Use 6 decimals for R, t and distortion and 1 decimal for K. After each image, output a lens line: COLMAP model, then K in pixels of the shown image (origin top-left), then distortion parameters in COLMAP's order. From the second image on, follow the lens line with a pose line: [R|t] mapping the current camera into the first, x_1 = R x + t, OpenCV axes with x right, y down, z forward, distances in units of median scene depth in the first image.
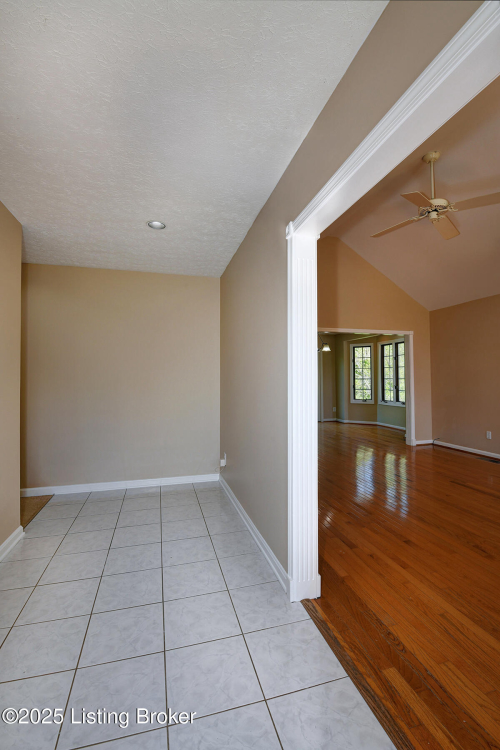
lens RADIAL K [[335.4, 0, 249.0], [0, 335.4, 370.1], [0, 0, 1]] dist [-0.001588, -0.000166]
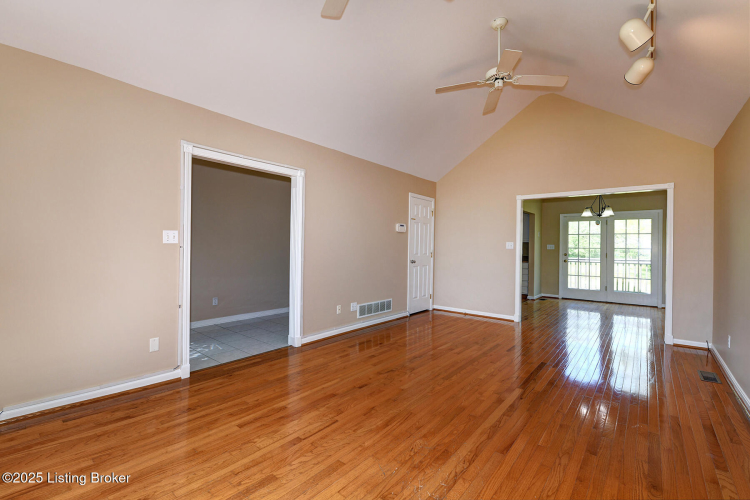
lens RADIAL K [[324.0, 0, 362.4], [0, 324.0, 246.0], [0, 0, 1]] dist [-0.010873, -0.000036]
pose [[0.537867, 0.014628, -0.842903, 0.574214], [0.003113, 0.999808, 0.019337, 0.001160], [0.843024, -0.013025, 0.537718, 0.070940]]
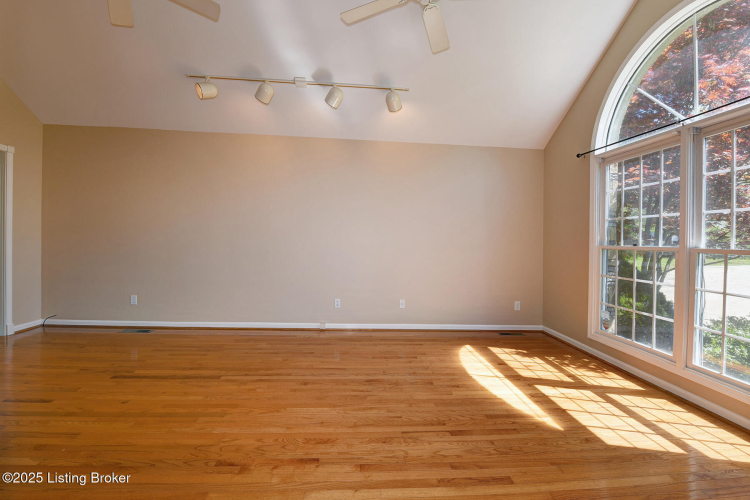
lens RADIAL K [[343.6, 0, 381.6], [0, 343.6, 233.5], [0, 0, 1]] dist [0.003194, -0.014504]
pose [[0.182064, 0.033536, 0.982715, 0.003994], [-0.059442, 0.997966, -0.023044, 0.012011], [-0.981488, -0.054219, 0.183687, 0.187337]]
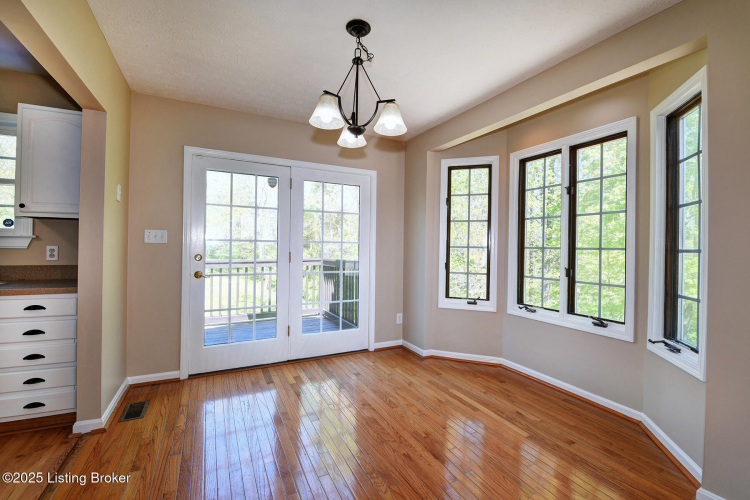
lens RADIAL K [[327.7, 0, 377.0], [0, 327.7, 246.7], [0, 0, 1]] dist [0.000494, -0.011716]
pose [[0.980010, 0.023716, 0.197530, 0.183345], [-0.027150, 0.999523, 0.014693, 0.026419], [-0.197087, -0.019762, 0.980187, 0.754343]]
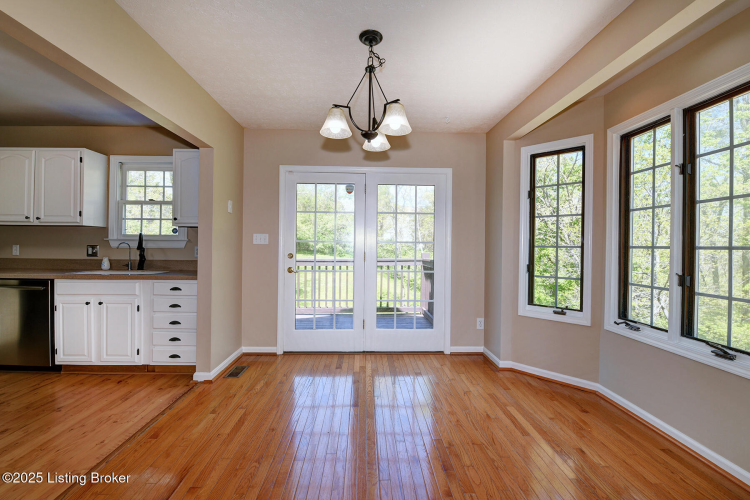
lens RADIAL K [[327.7, 0, 377.0], [0, 327.7, 246.7], [0, 0, 1]] dist [0.000494, -0.011716]
pose [[0.969433, 0.021357, -0.244425, 0.288889], [-0.016321, 0.999611, 0.022610, 0.024907], [0.244812, -0.017929, 0.969405, 0.749708]]
